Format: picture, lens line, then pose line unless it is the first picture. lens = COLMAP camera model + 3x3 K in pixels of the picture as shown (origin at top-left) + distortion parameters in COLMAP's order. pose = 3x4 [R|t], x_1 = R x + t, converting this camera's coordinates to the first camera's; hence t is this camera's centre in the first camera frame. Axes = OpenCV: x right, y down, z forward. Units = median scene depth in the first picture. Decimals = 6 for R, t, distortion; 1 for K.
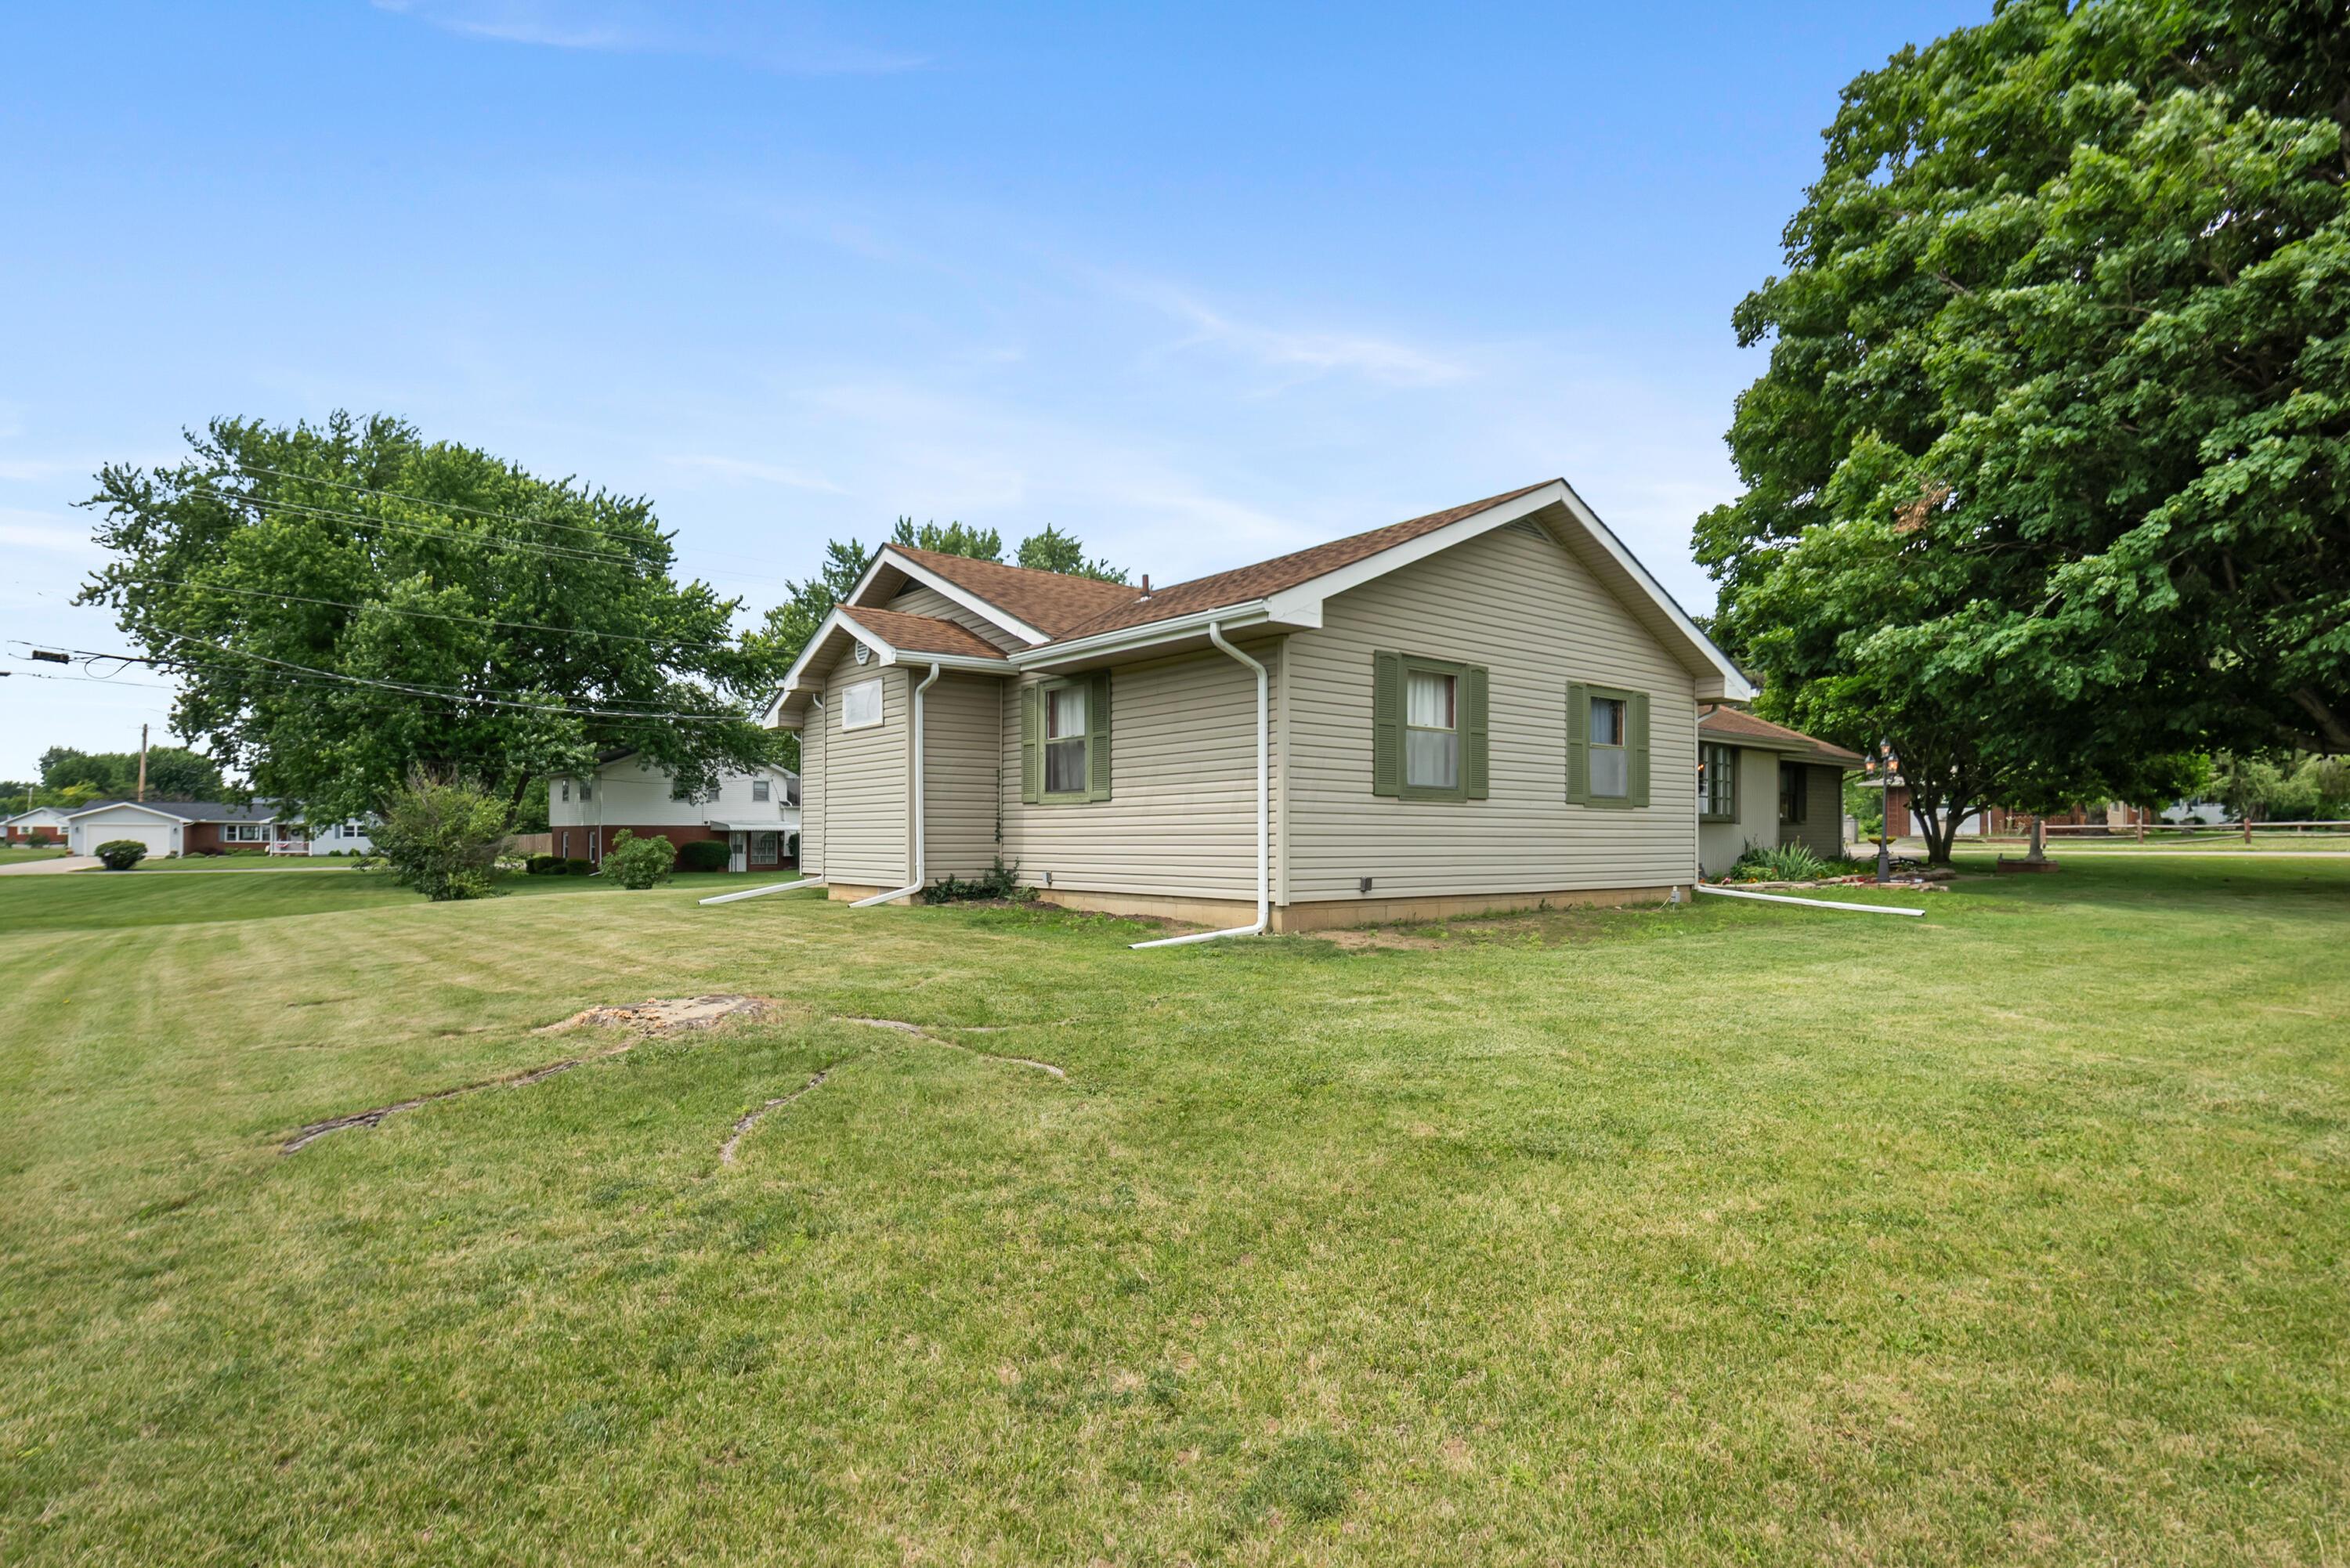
lens RADIAL K [[1191.6, 0, 1165.1], [0, 1191.6, 847.7], [0, 0, 1]] dist [-0.012733, -0.000425]
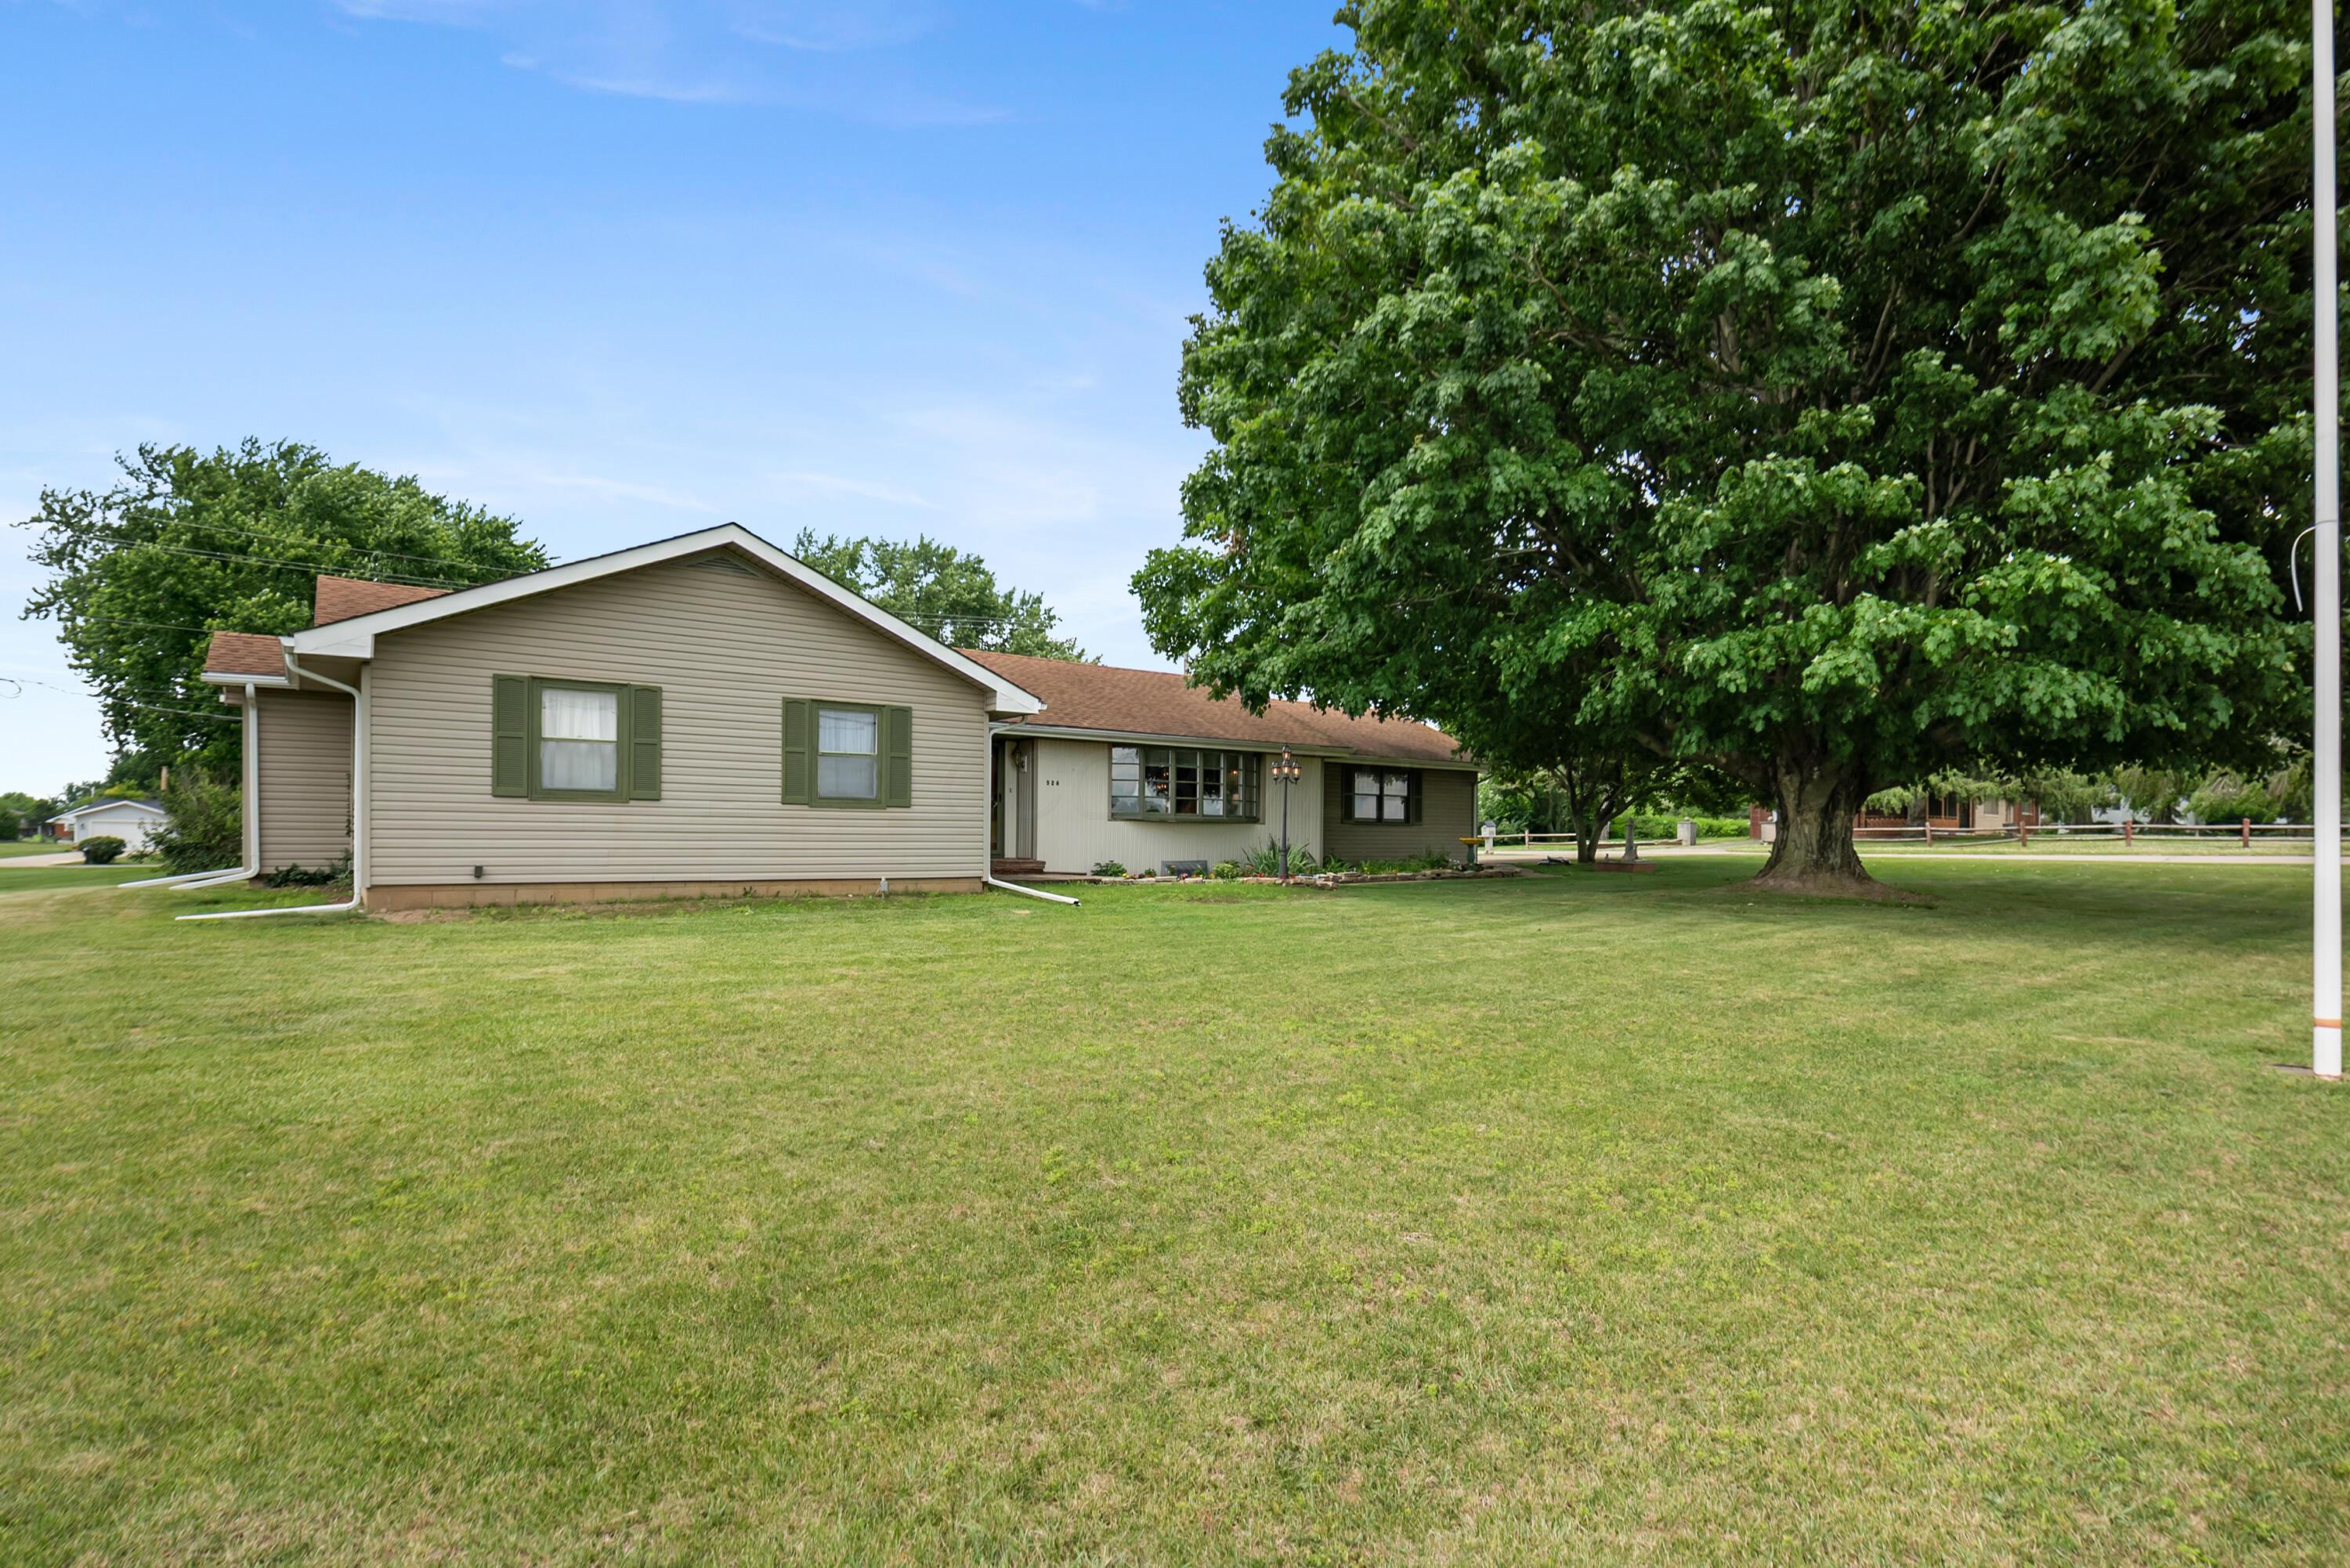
lens RADIAL K [[1188.3, 0, 1183.4], [0, 1188.3, 832.2], [0, 0, 1]] dist [-0.004160, -0.001296]
pose [[0.998929, 0.003854, -0.046099, 0.318568], [-0.004500, 0.999893, -0.013917, 0.001731], [0.046041, 0.014110, 0.998840, -0.050747]]
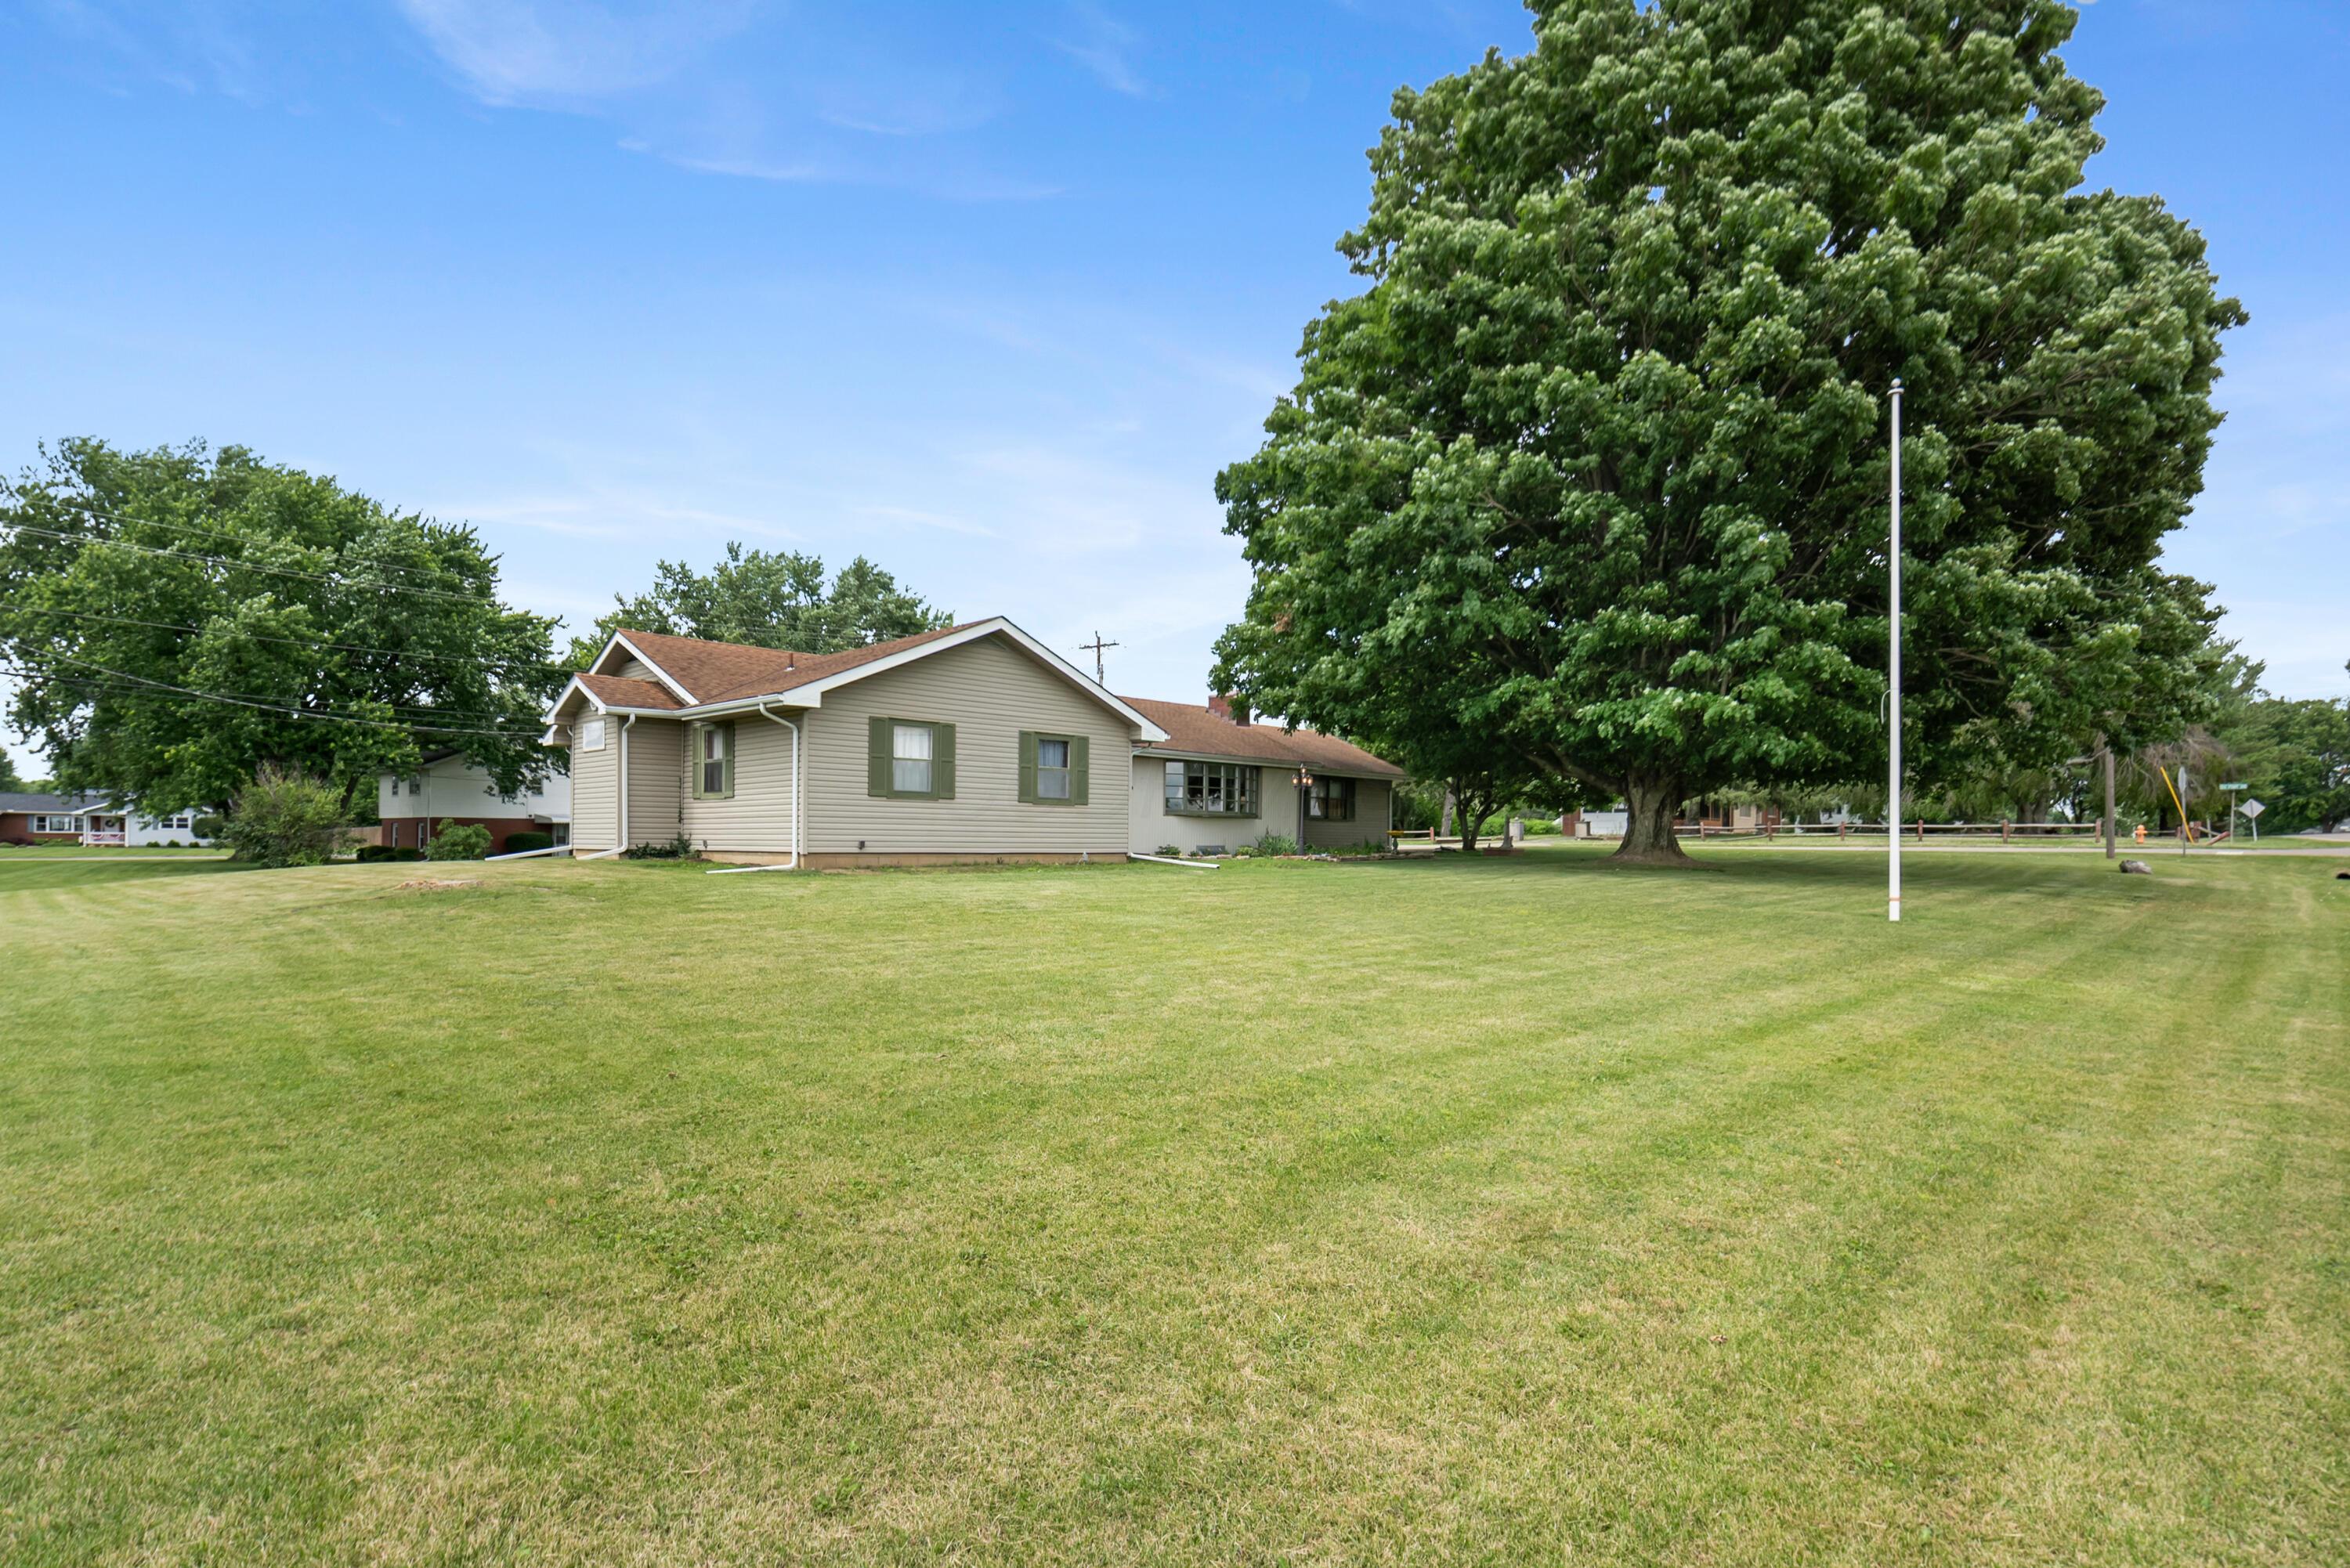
lens RADIAL K [[1201.6, 0, 1184.8], [0, 1201.6, 837.0], [0, 0, 1]] dist [-0.014379, -0.001164]
pose [[0.993123, 0.006792, 0.116880, 0.153265], [-0.005547, 0.999924, -0.010979, 0.012602], [-0.116946, 0.010255, 0.993085, -0.303963]]
